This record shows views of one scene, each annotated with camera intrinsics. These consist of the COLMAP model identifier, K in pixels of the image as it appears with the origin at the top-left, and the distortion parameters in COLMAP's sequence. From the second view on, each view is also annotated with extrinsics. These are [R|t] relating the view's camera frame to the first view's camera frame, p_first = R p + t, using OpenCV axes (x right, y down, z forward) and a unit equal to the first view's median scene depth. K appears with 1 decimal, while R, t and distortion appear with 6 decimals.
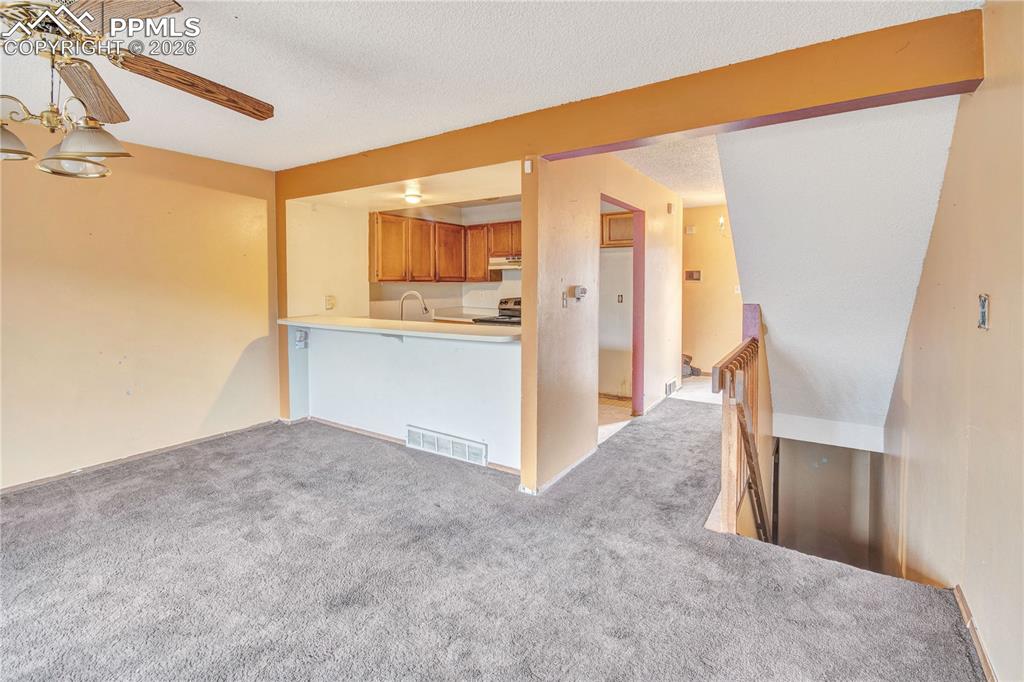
lens RADIAL K [[455.3, 0, 511.2], [0, 455.3, 320.4], [0, 0, 1]] dist [0.000881, 0.000093]
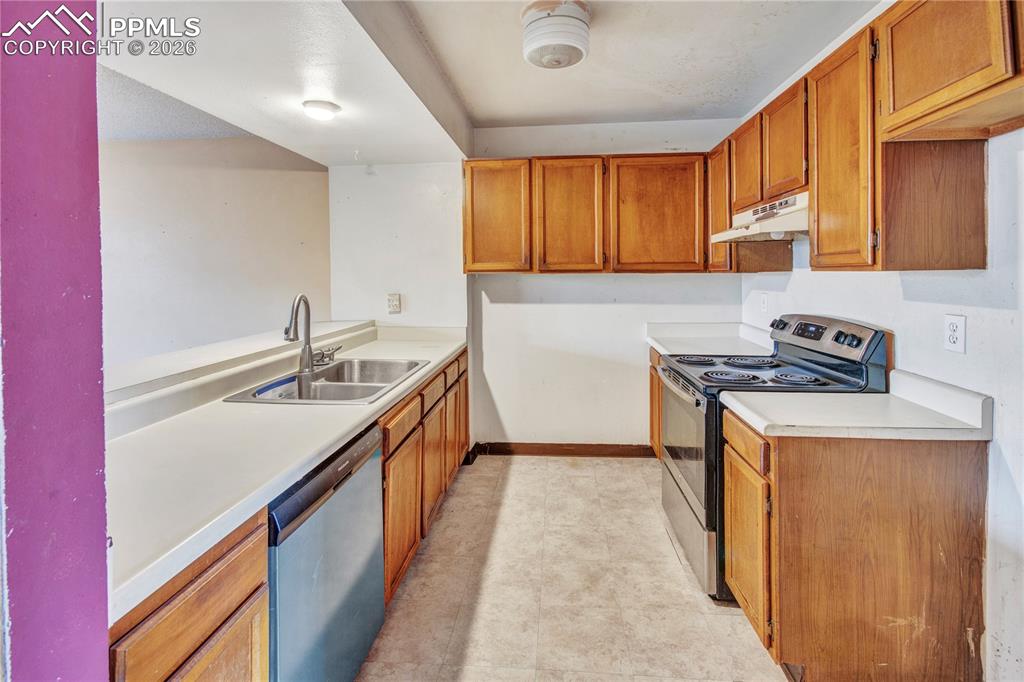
lens RADIAL K [[461.7, 0, 564.7], [0, 461.7, 278.3], [0, 0, 1]] dist [-0.000468, -0.000553]
pose [[0.557428, 0.008020, -0.830186, 0.218859], [-0.067603, 0.997071, -0.035760, -0.054727], [0.827468, 0.076057, 0.556338, 0.647235]]
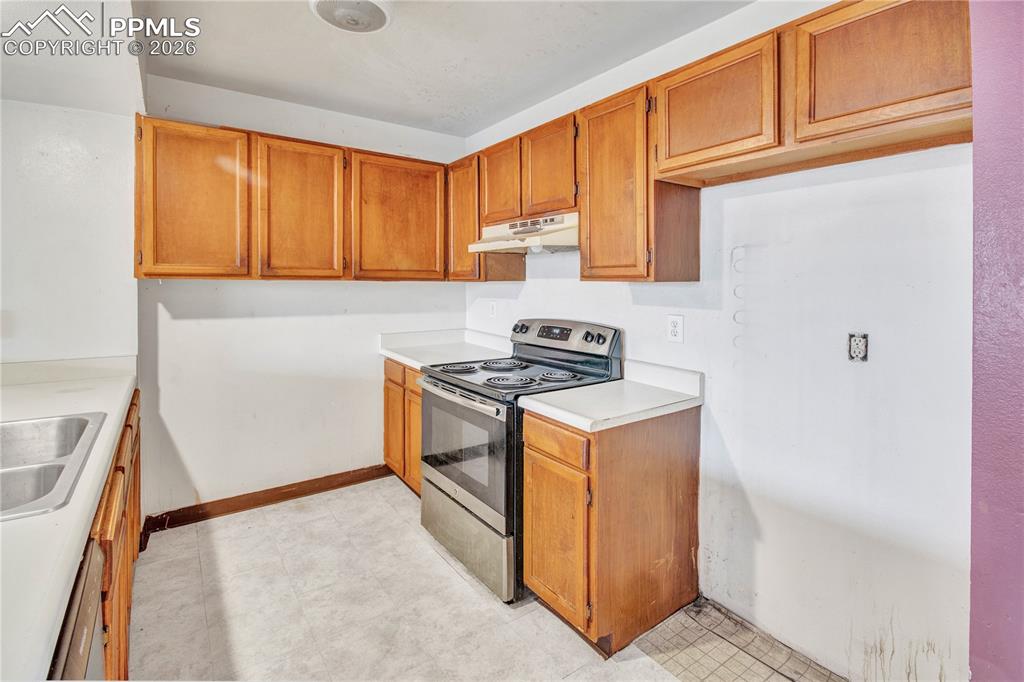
lens RADIAL K [[441.6, 0, 507.0], [0, 441.6, 281.5], [0, 0, 1]] dist [0.014678, -0.013446]
pose [[0.940390, 0.009132, -0.339976, 0.121212], [-0.039078, 0.995920, -0.081341, -0.051605], [0.337846, 0.089778, 0.936910, 0.616698]]
